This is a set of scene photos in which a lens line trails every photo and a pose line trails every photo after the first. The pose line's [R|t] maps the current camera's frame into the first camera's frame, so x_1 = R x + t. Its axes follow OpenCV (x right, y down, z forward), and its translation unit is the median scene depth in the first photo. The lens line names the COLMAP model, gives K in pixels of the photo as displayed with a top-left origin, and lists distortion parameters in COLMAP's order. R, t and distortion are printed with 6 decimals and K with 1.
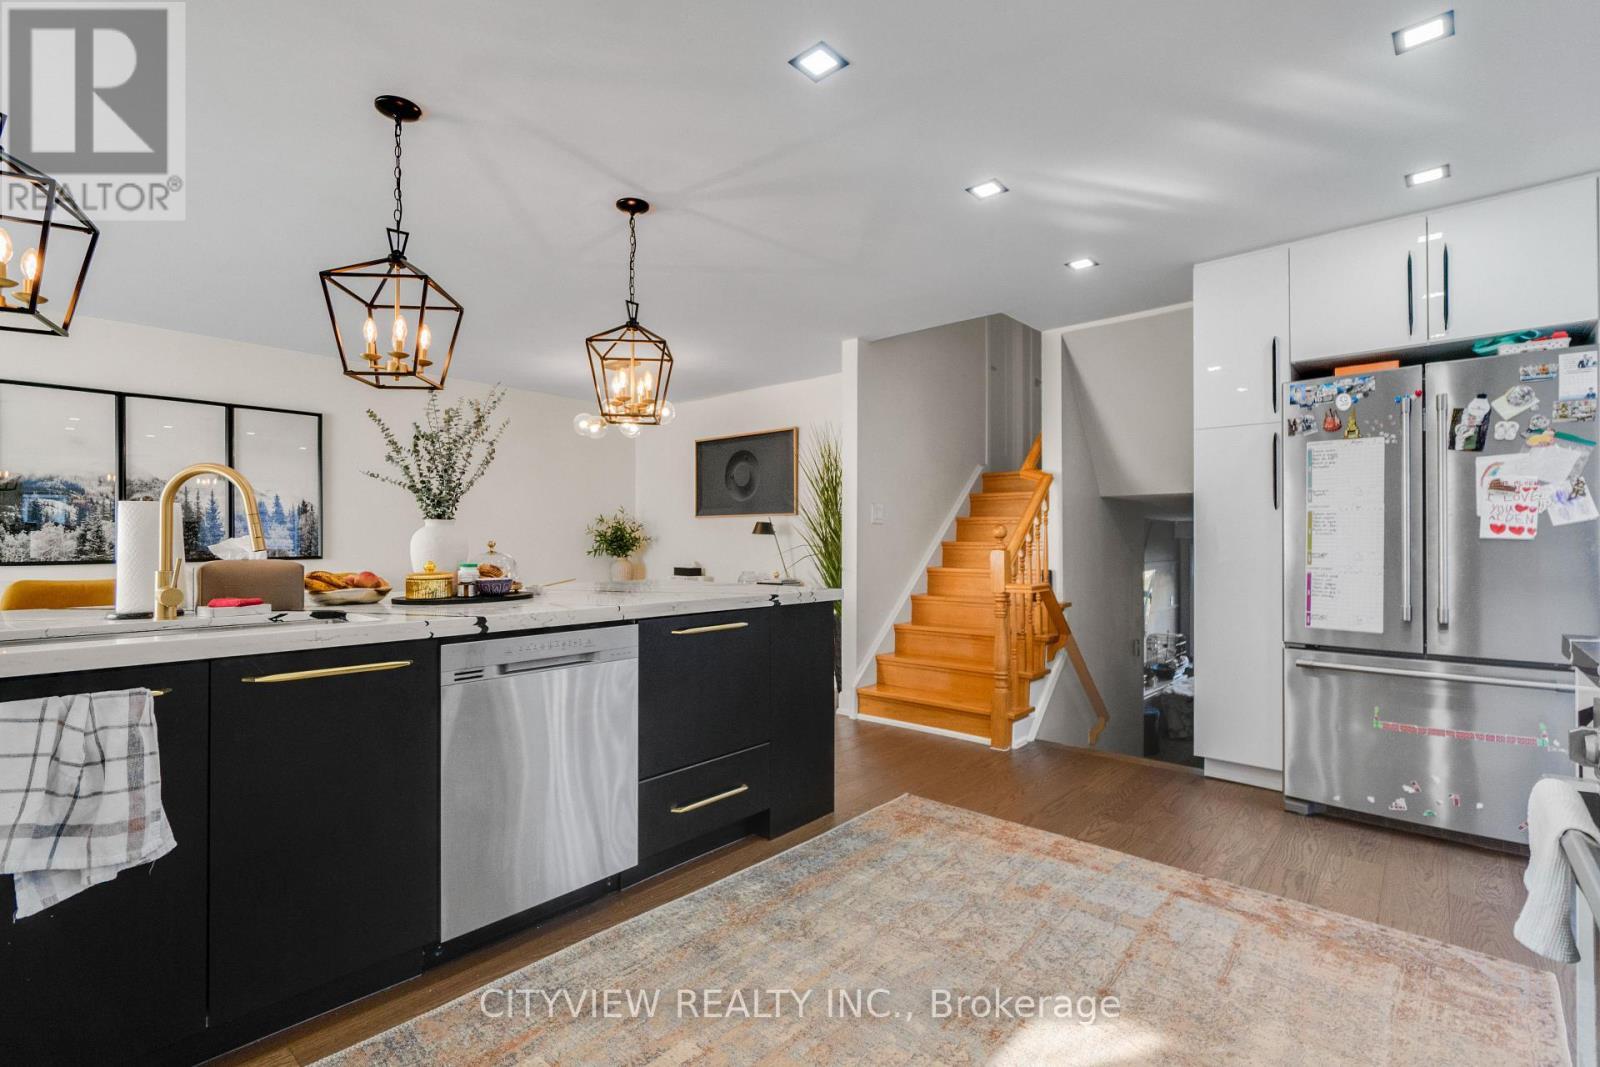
lens RADIAL K [[723.0, 0, 797.6], [0, 723.0, 539.9], [0, 0, 1]] dist [-0.034143, 0.000718]
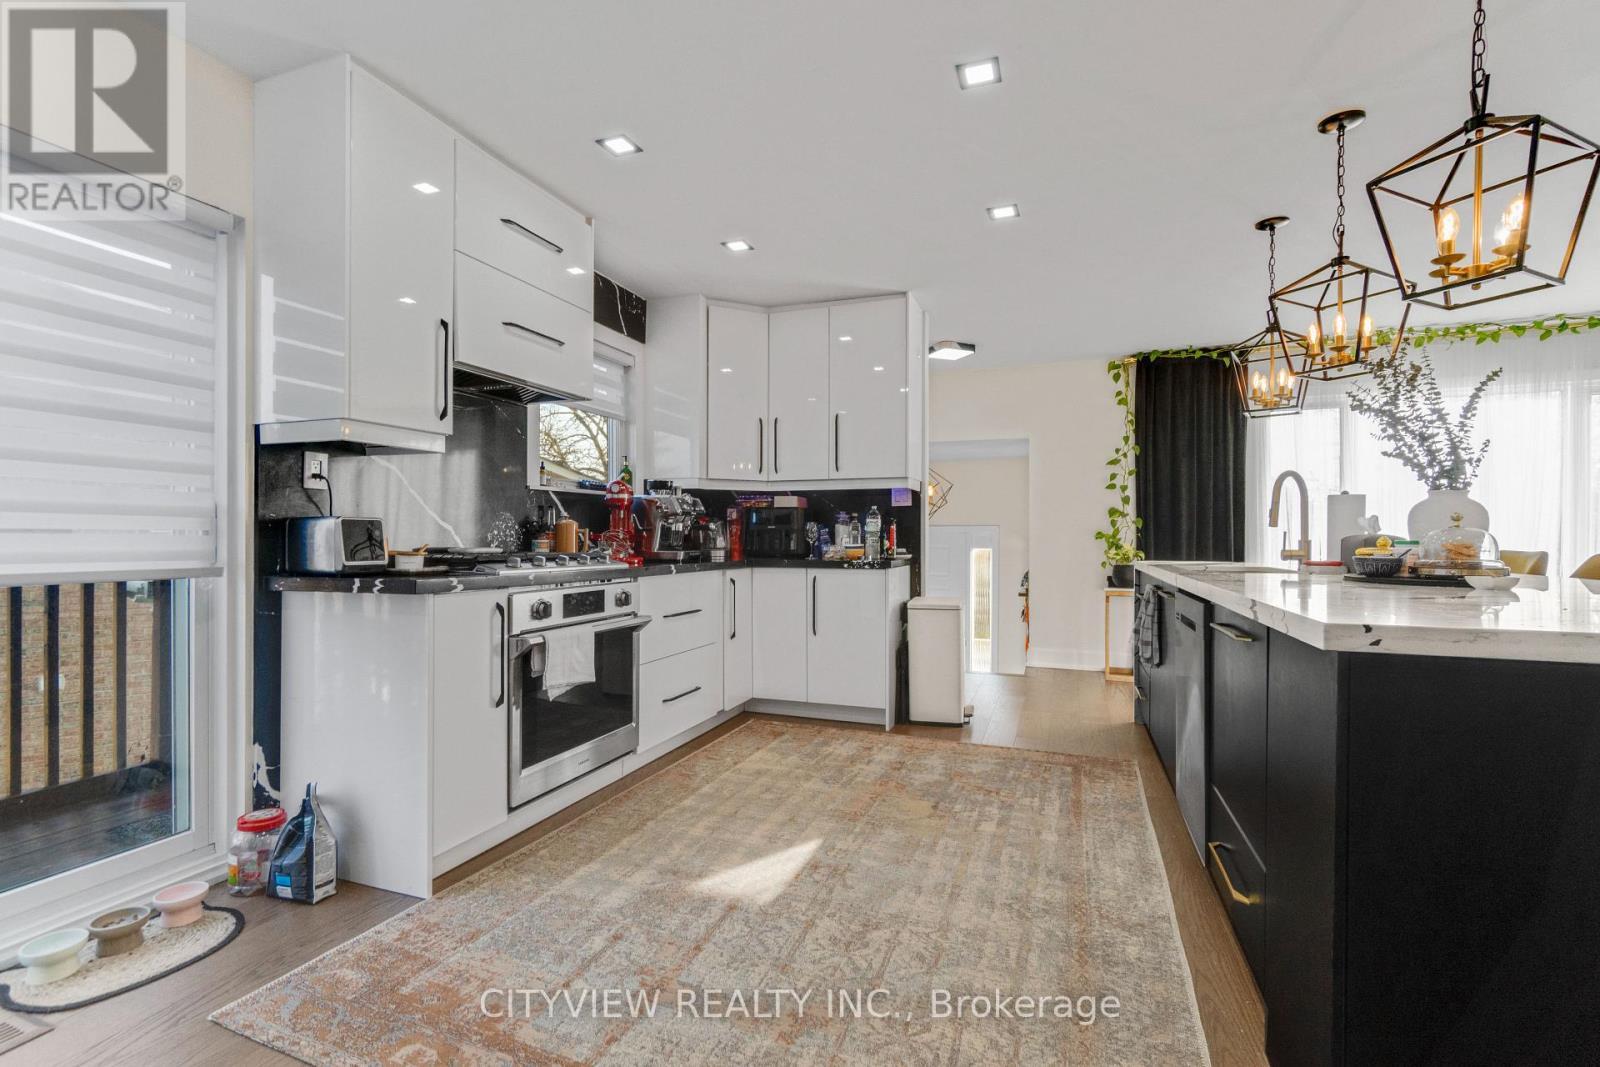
lens RADIAL K [[723.0, 0, 797.6], [0, 723.0, 539.9], [0, 0, 1]] dist [-0.034143, 0.000718]
pose [[-0.934749, 0.002010, -0.355304, 0.651017], [0.001651, 0.999998, 0.001315, 0.038077], [0.355306, 0.000643, -0.934750, 1.854514]]
